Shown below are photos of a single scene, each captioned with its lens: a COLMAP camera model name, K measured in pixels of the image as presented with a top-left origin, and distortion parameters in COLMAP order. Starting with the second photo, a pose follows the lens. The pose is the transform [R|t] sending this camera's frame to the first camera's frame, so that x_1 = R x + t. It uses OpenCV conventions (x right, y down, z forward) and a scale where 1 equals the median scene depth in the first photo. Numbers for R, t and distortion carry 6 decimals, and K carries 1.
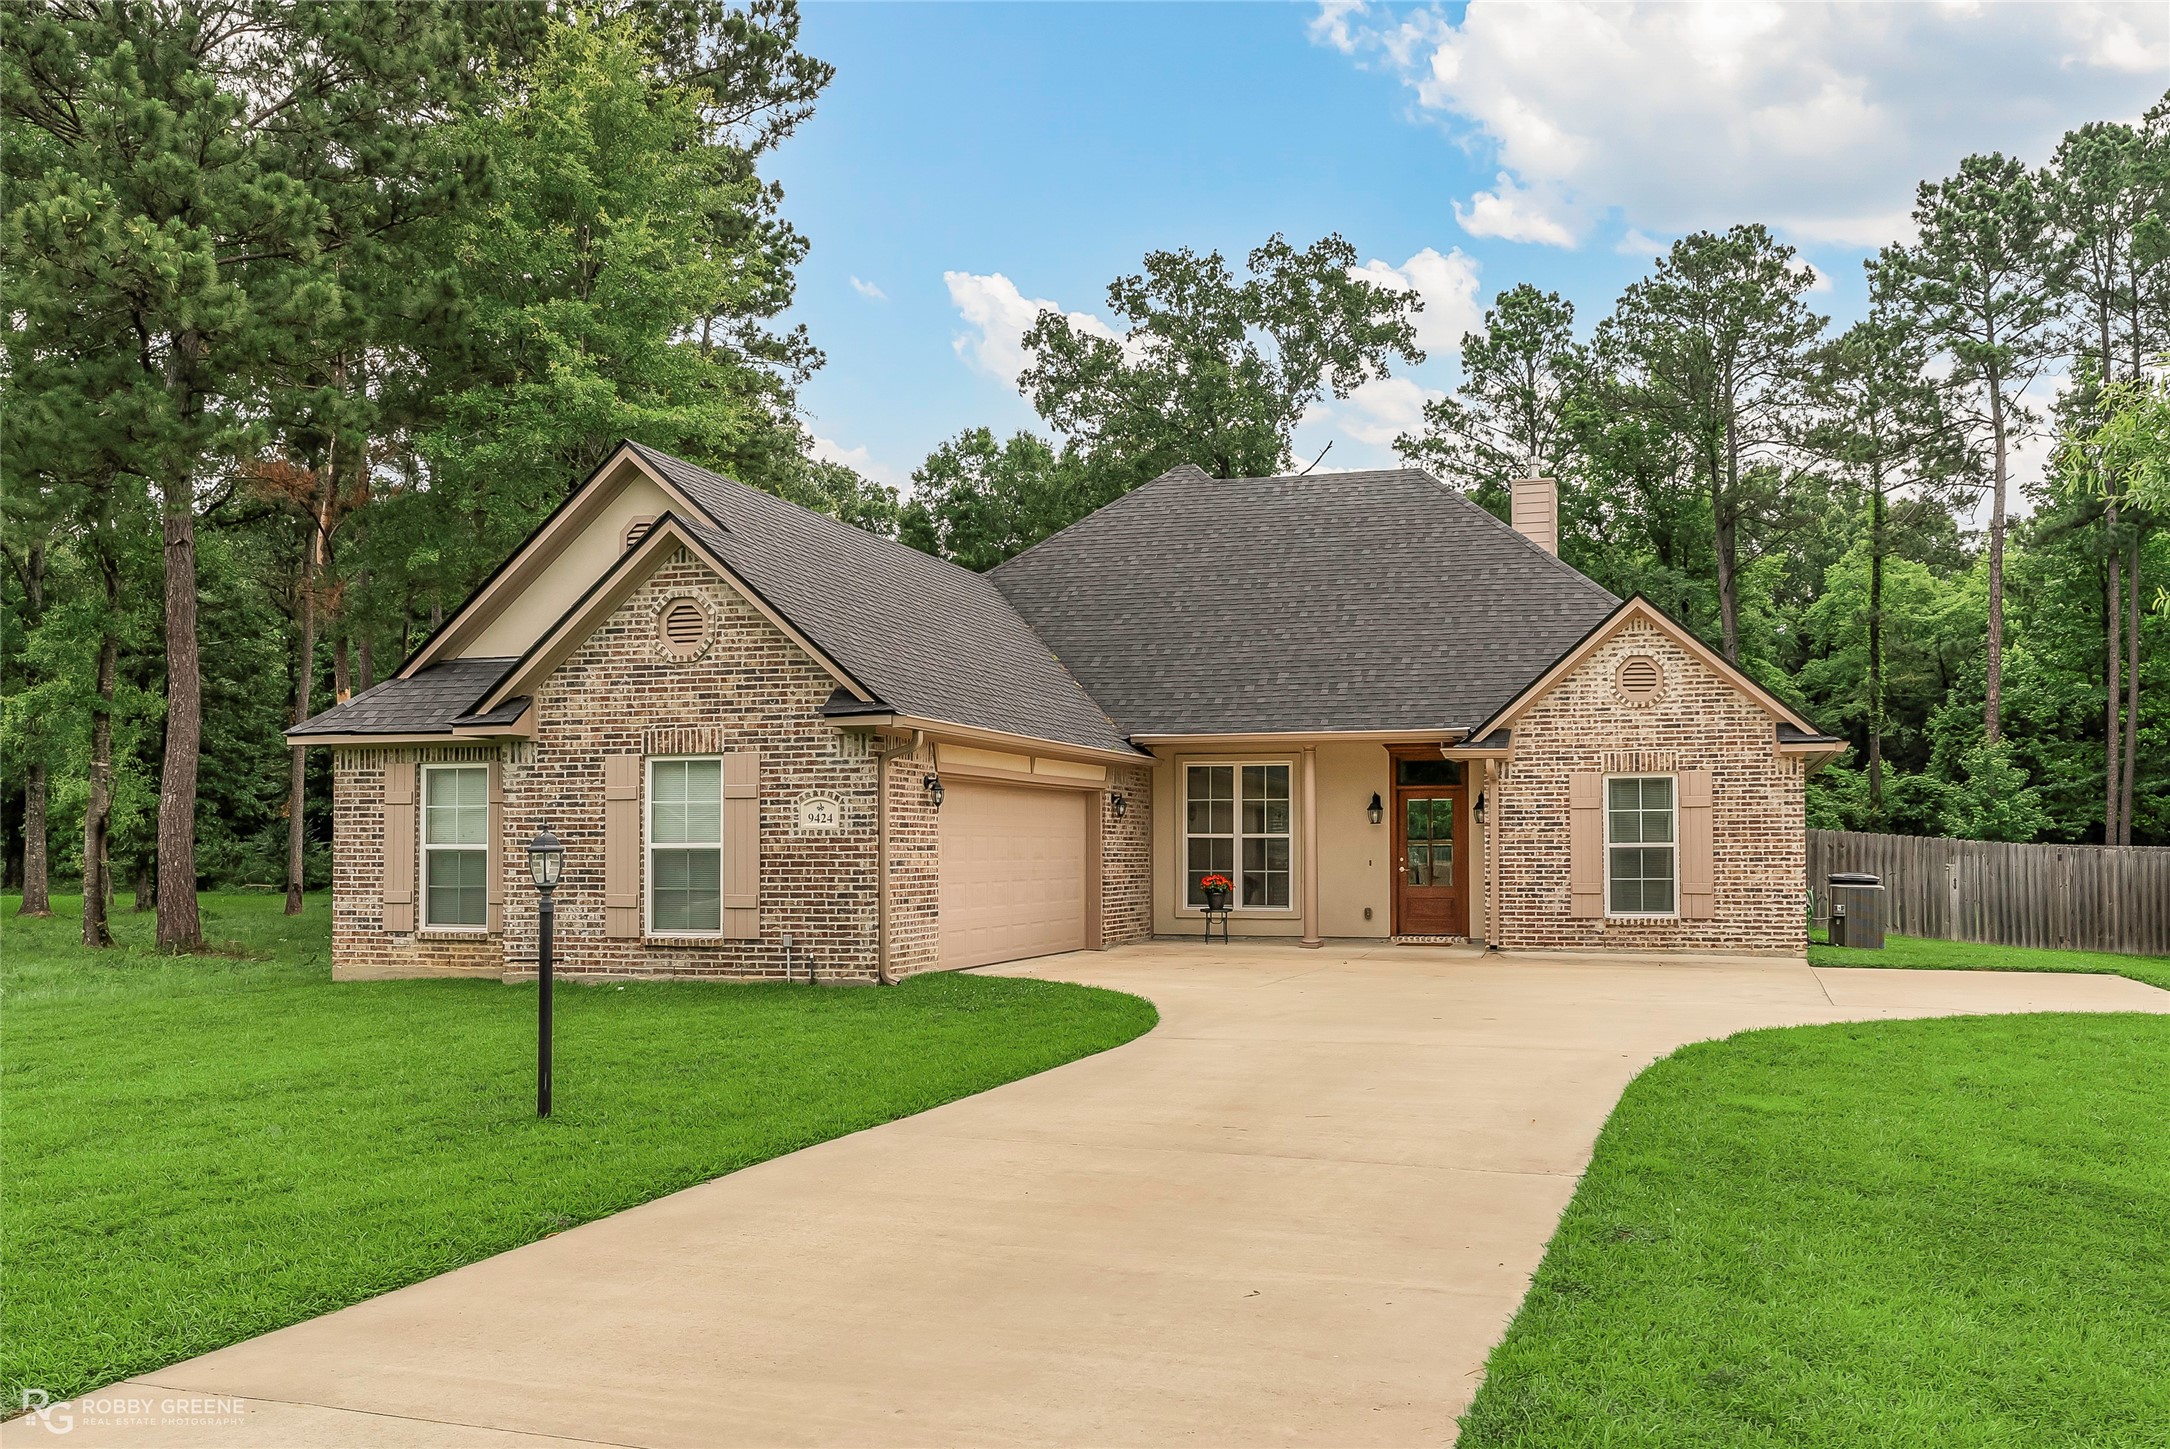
lens RADIAL K [[1735.0, 0, 1085.0], [0, 1735.0, 724.5], [0, 0, 1]] dist [0.002896, 0.000214]
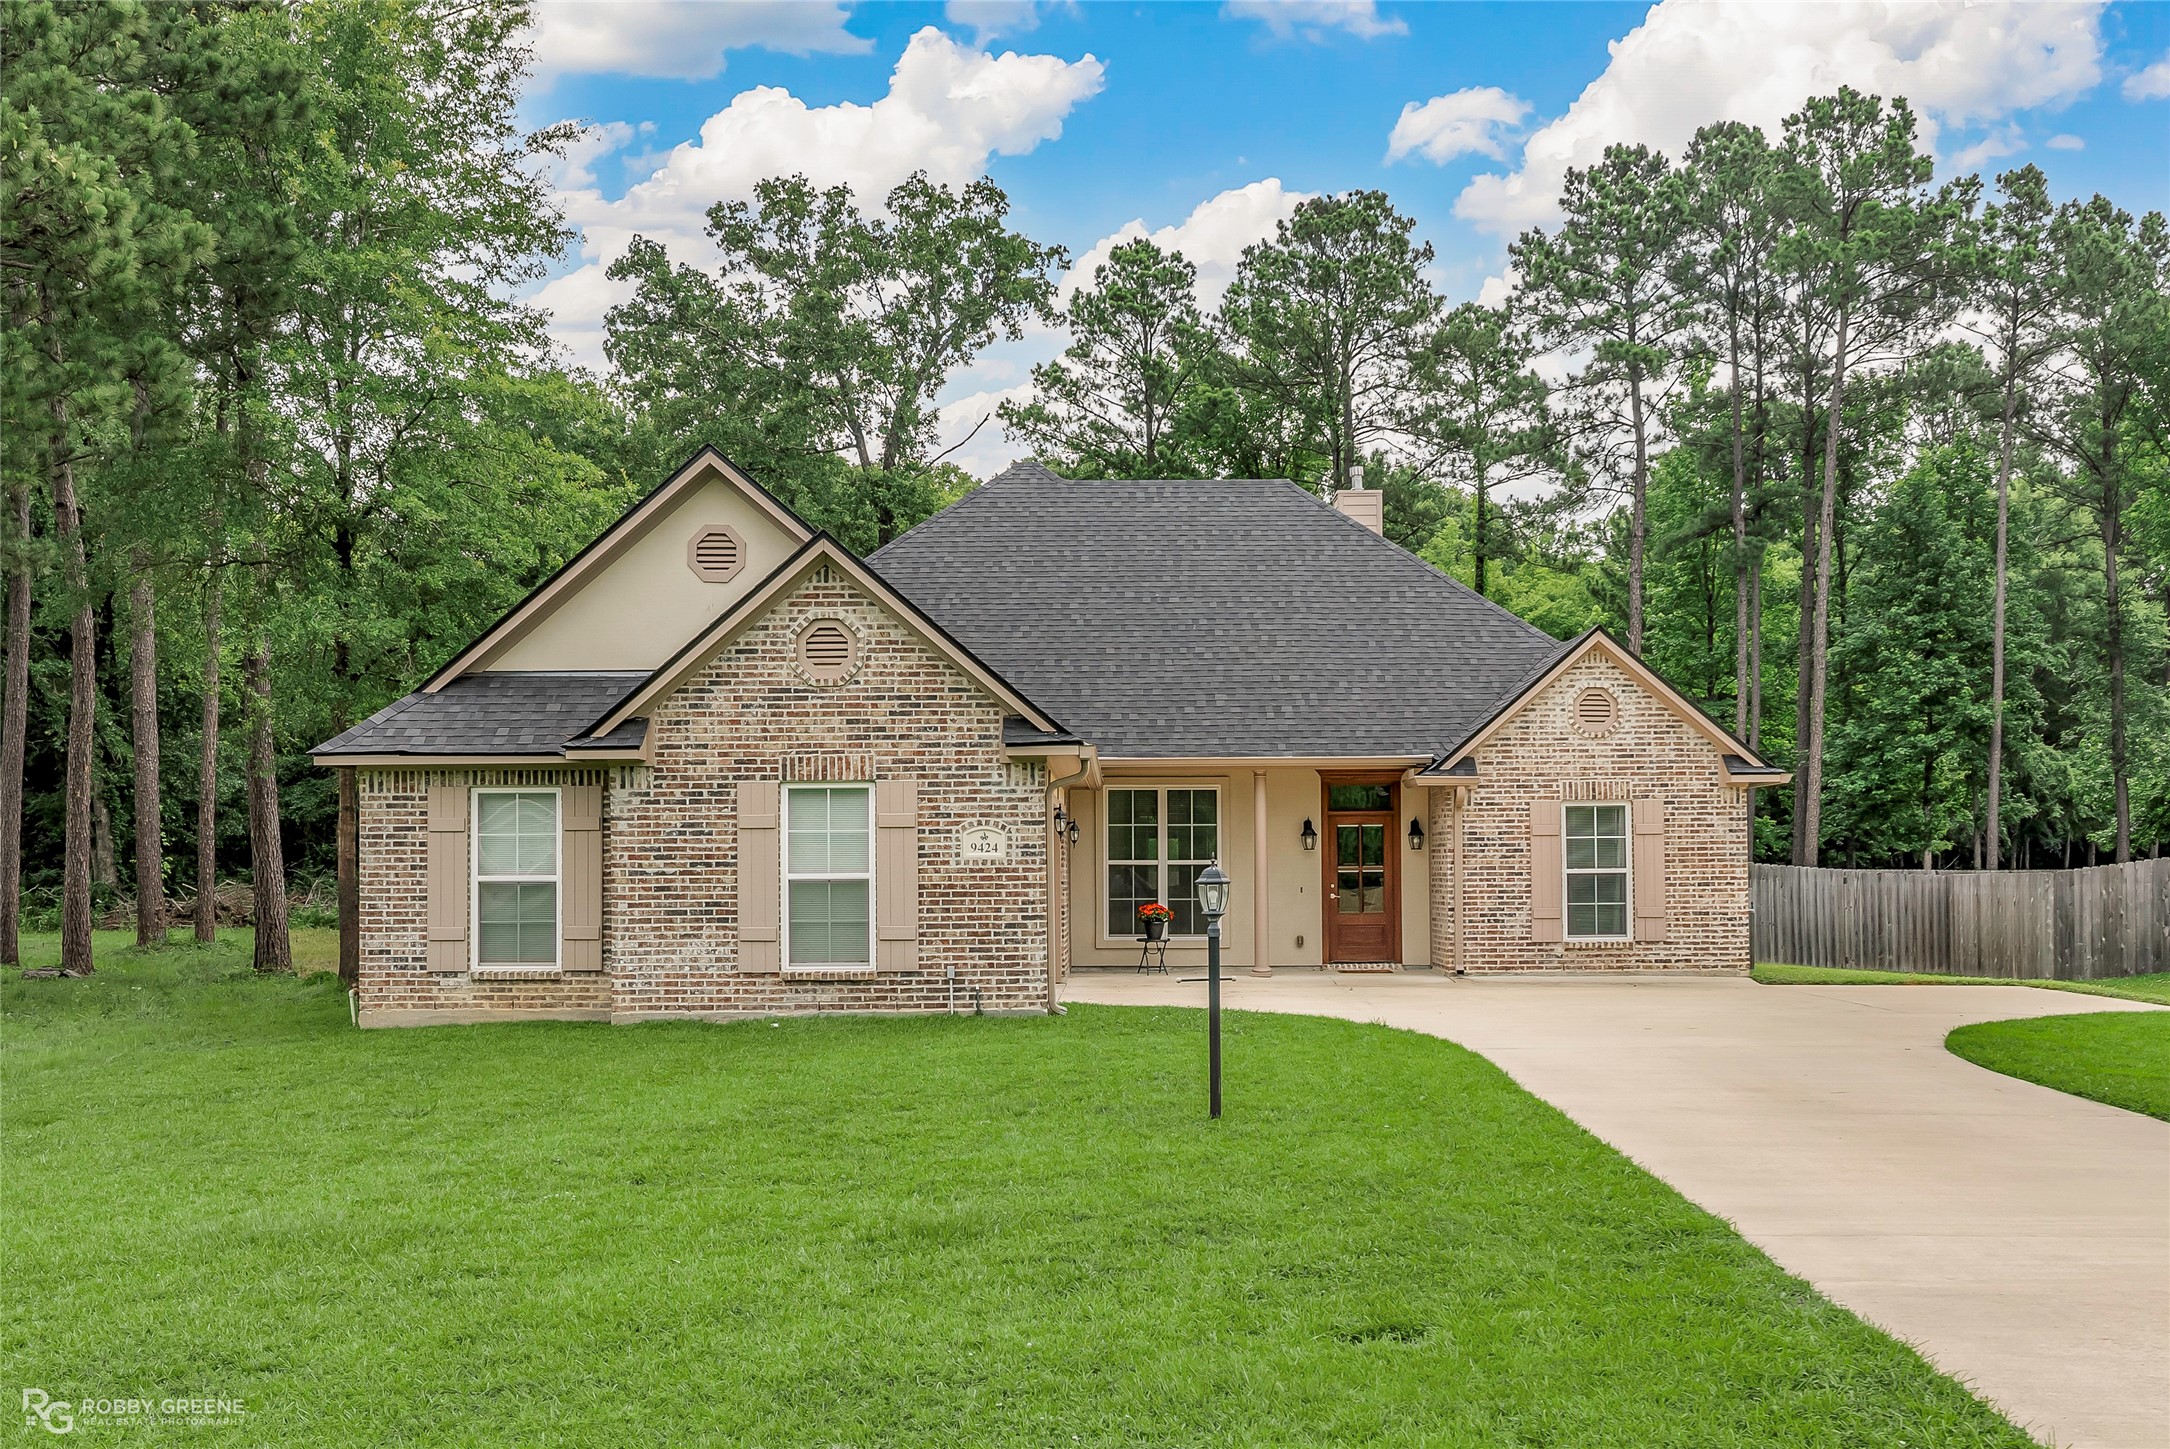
lens RADIAL K [[2066.4, 0, 1085.0], [0, 2066.4, 724.5], [0, 0, 1]] dist [0.009847, 0.000345]
pose [[0.965905, 0.014419, 0.258495, -0.357626], [-0.014261, 0.999895, -0.002485, -0.012552], [-0.258503, -0.001286, 0.966009, -0.135285]]
